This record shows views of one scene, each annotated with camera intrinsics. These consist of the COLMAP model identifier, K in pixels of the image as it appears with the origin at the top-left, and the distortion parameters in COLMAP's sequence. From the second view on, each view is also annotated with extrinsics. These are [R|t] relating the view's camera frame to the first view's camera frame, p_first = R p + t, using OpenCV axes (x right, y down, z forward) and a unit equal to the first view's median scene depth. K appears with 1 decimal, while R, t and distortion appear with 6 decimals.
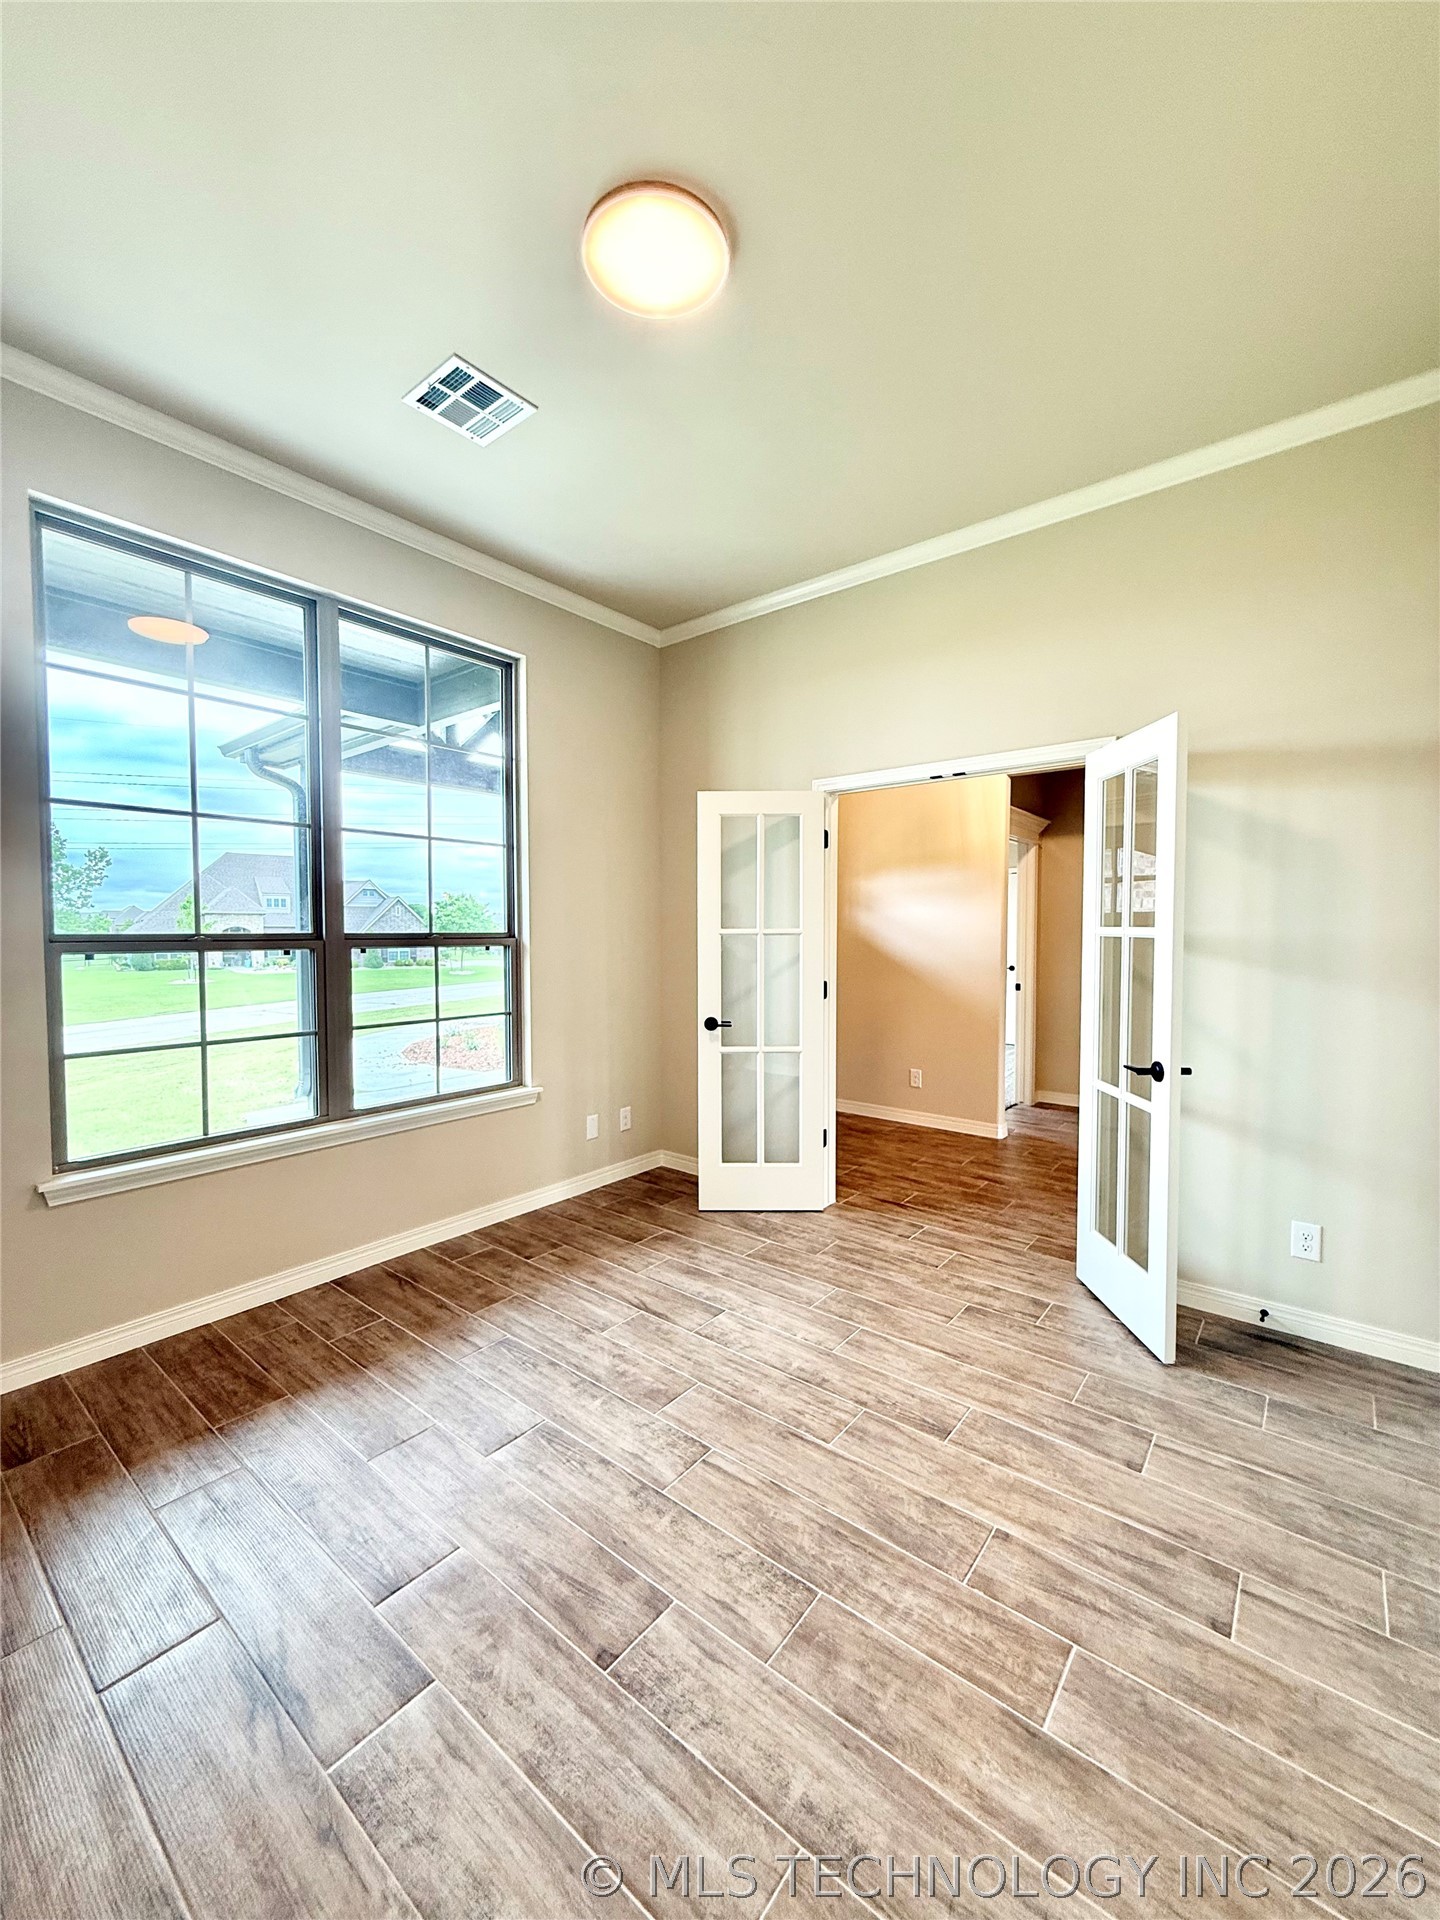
lens RADIAL K [[766.5, 0, 720.9], [0, 766.5, 958.6], [0, 0, 1]] dist [0.000585, 0.000149]
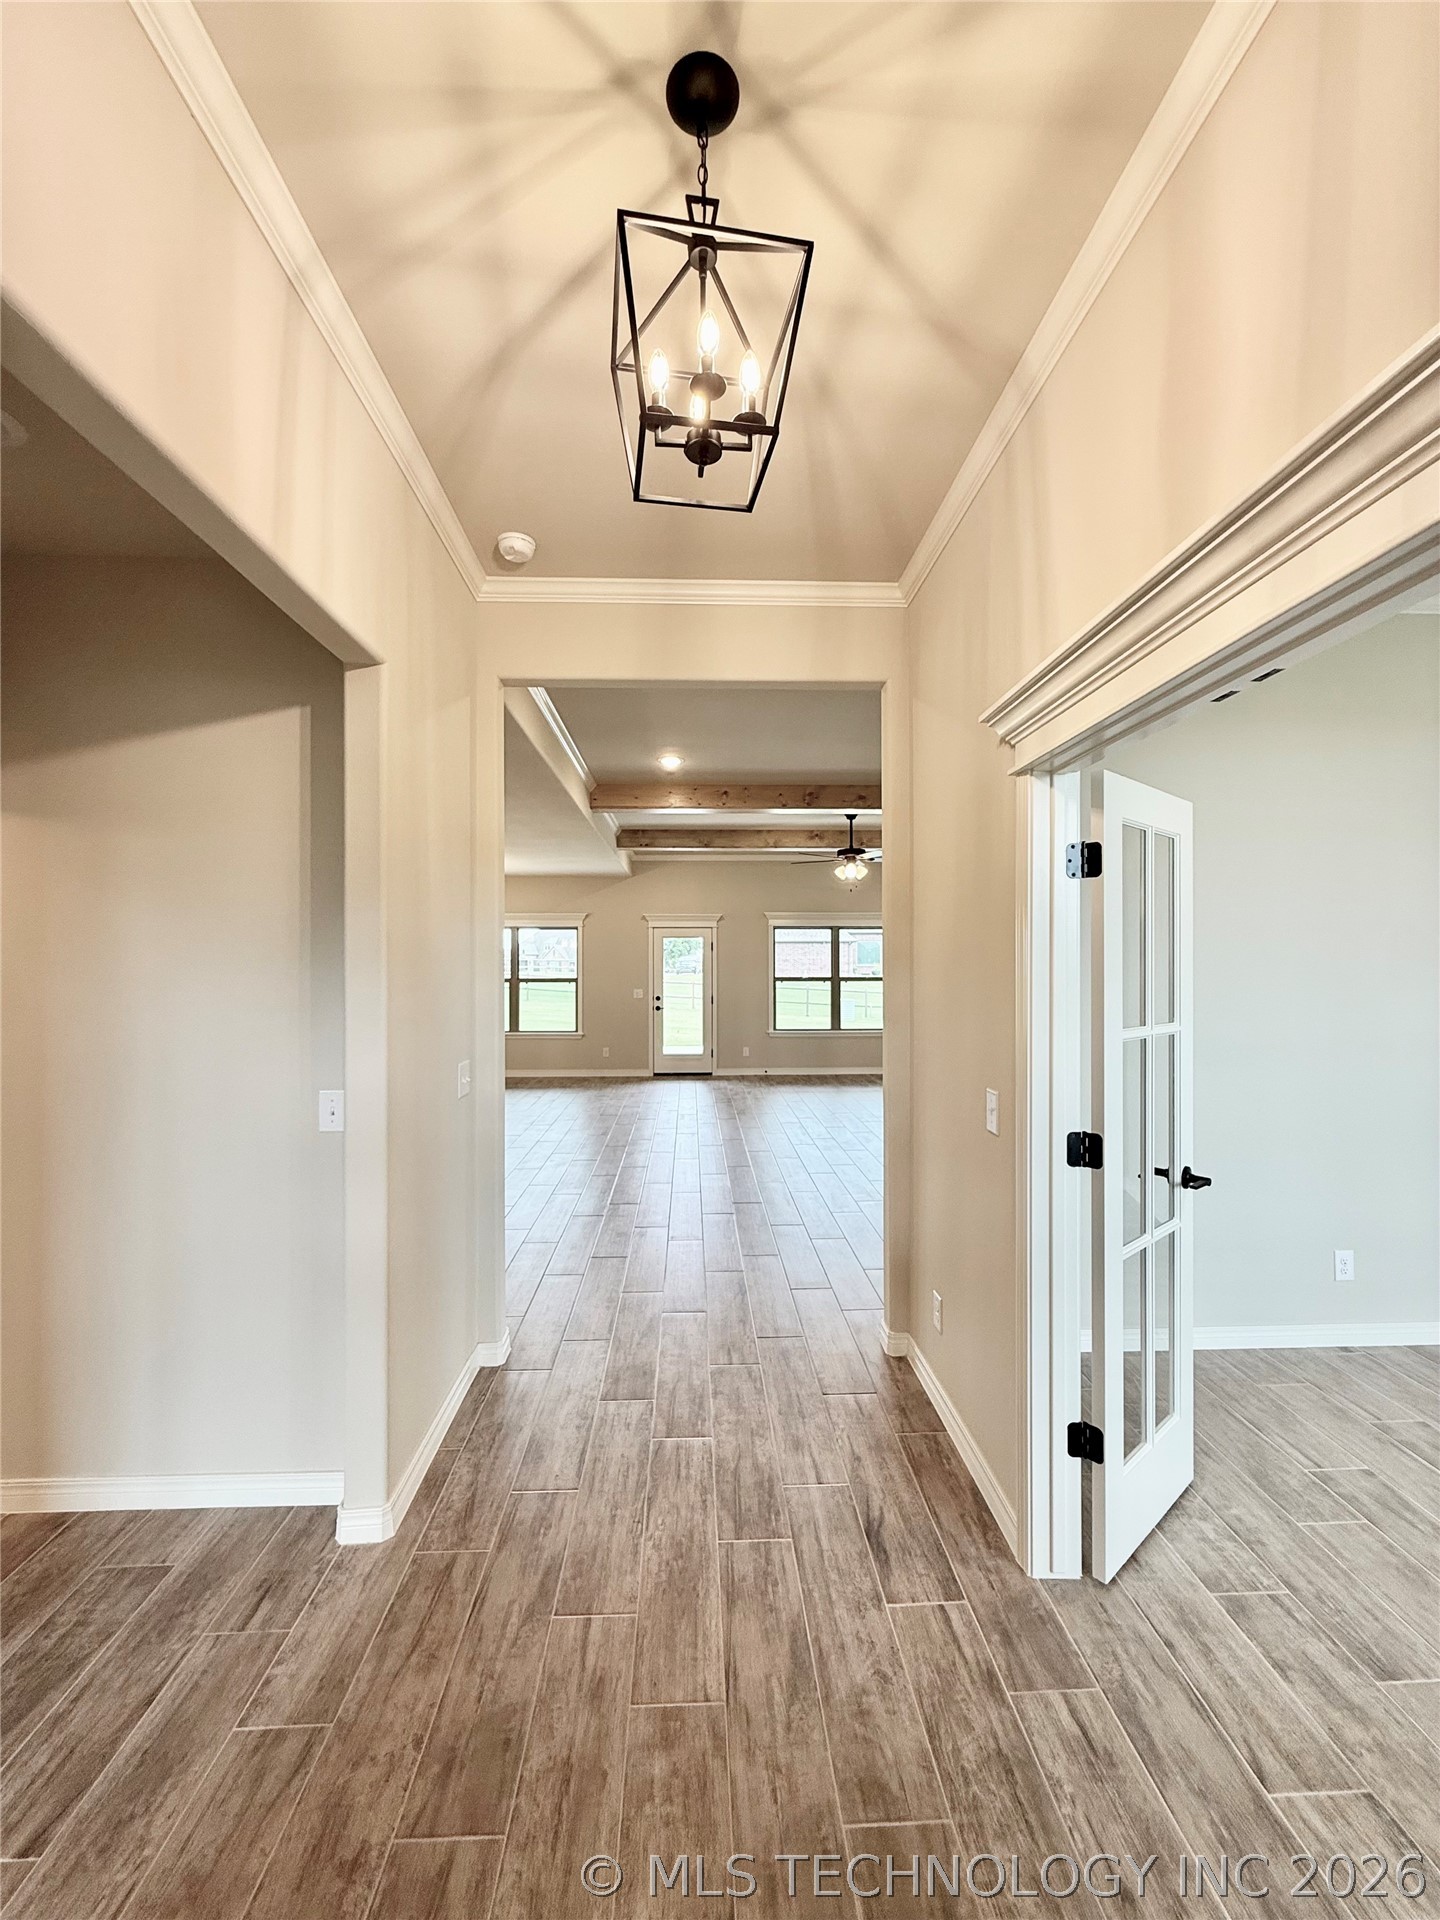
lens RADIAL K [[766.5, 0, 720.9], [0, 766.5, 958.6], [0, 0, 1]] dist [0.000585, 0.000149]
pose [[-0.658439, 0.004275, 0.752622, 0.196839], [0.028850, 0.999392, 0.019562, -0.122185], [-0.752081, 0.034593, -0.658162, 1.642024]]
